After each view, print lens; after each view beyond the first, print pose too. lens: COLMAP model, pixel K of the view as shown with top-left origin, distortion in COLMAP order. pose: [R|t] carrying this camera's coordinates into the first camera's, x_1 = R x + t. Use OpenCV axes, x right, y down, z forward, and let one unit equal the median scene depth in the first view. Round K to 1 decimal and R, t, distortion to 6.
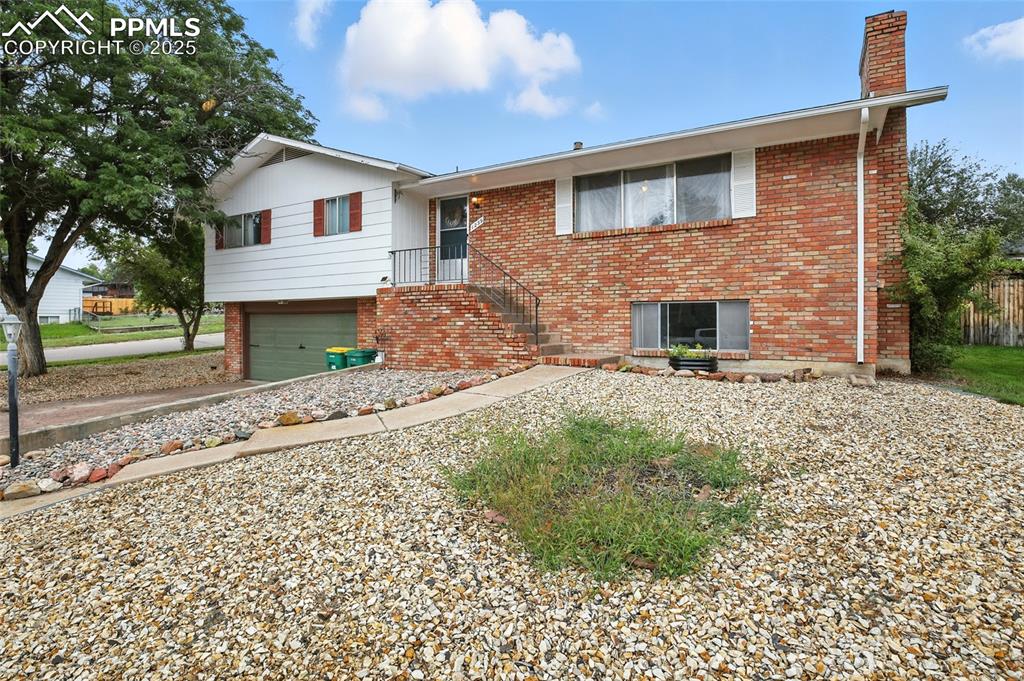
lens RADIAL K [[517.6, 0, 512.9], [0, 517.6, 324.7], [0, 0, 1]] dist [-0.009892, -0.013881]
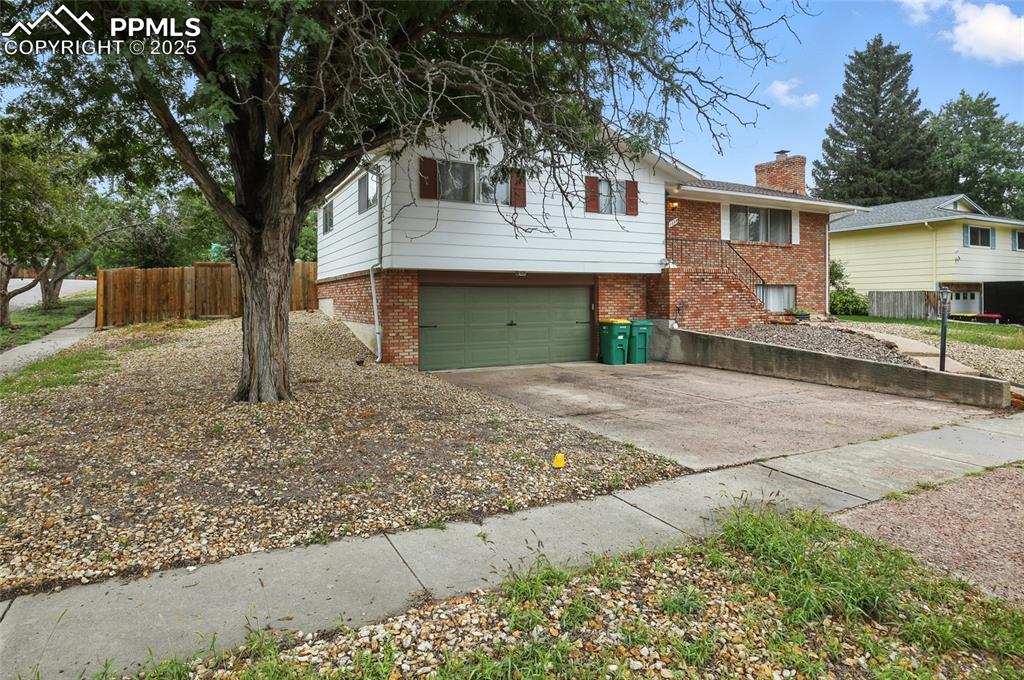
lens RADIAL K [[572.2, 0, 510.6], [0, 572.2, 299.3], [0, 0, 1]] dist [-0.000766, -0.020360]
pose [[0.525903, -0.000473, 0.850544, -1.732280], [0.009290, 0.999943, -0.005188, 0.007522], [-0.850494, 0.010630, 0.525878, 0.656123]]
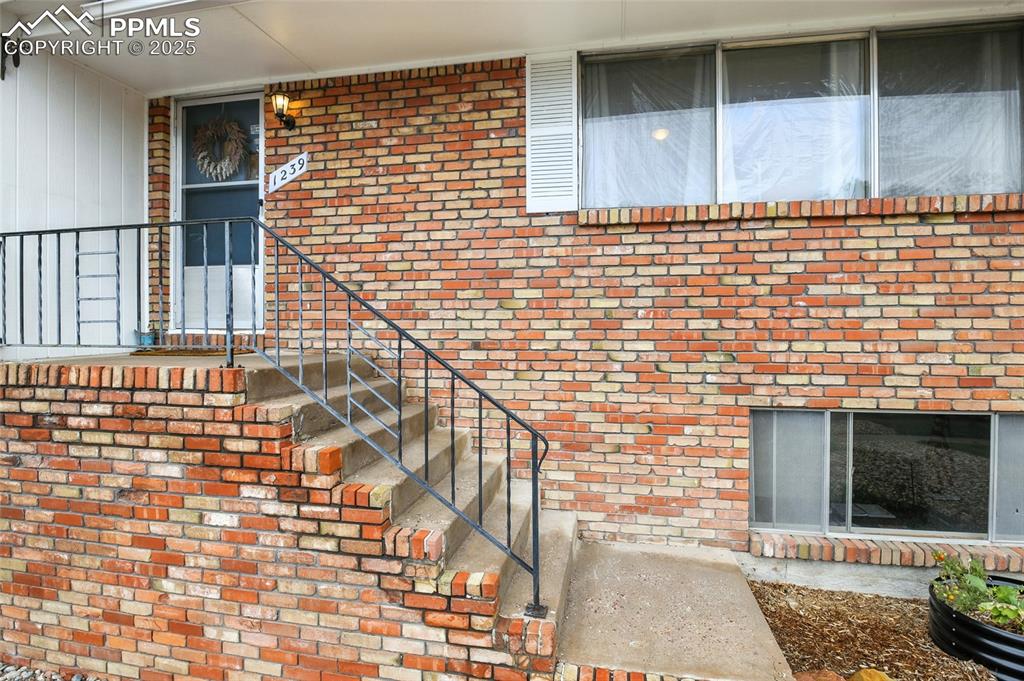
lens RADIAL K [[517.6, 0, 512.9], [0, 517.6, 324.7], [0, 0, 1]] dist [-0.009892, -0.013881]
pose [[0.942024, -0.005070, 0.335508, -0.048190], [0.004516, 0.999987, 0.002431, -0.098171], [-0.335516, -0.000774, 0.942034, 0.679730]]
